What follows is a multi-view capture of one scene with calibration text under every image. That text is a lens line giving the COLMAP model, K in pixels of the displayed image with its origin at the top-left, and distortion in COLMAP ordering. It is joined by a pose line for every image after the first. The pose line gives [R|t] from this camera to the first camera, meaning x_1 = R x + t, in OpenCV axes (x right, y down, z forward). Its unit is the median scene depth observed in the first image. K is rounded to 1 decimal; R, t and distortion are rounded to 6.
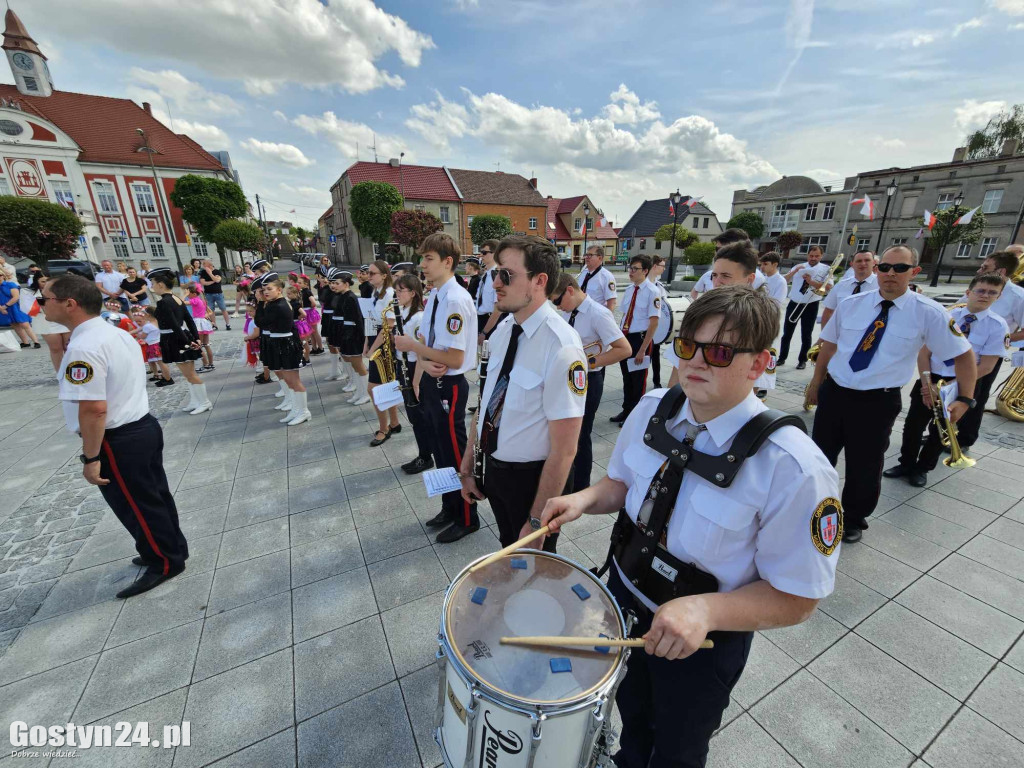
lens RADIAL K [[406.8, 0, 512.0], [0, 406.8, 384.0], [0, 0, 1]] dist [0.001223, -0.005852]
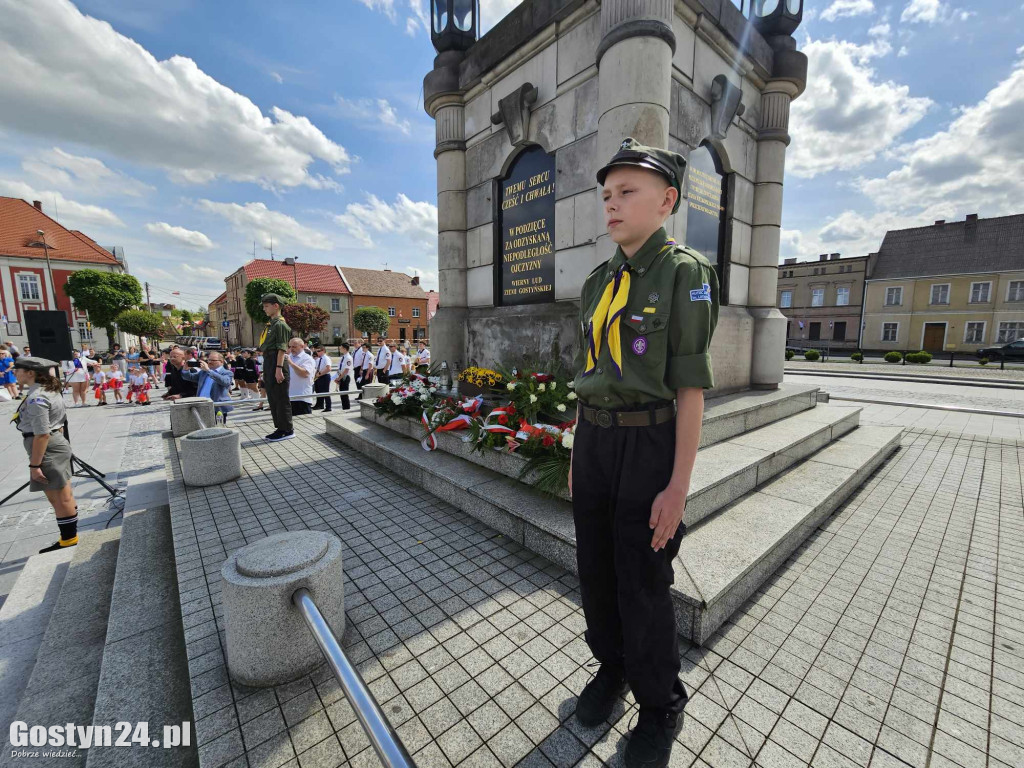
lens RADIAL K [[406.8, 0, 512.0], [0, 406.8, 384.0], [0, 0, 1]] dist [0.001223, -0.005852]
pose [[0.974850, -0.025164, 0.221435, 0.069800], [0.066637, 0.981061, -0.181876, 0.056680], [-0.212665, 0.192058, 0.958064, -0.197979]]
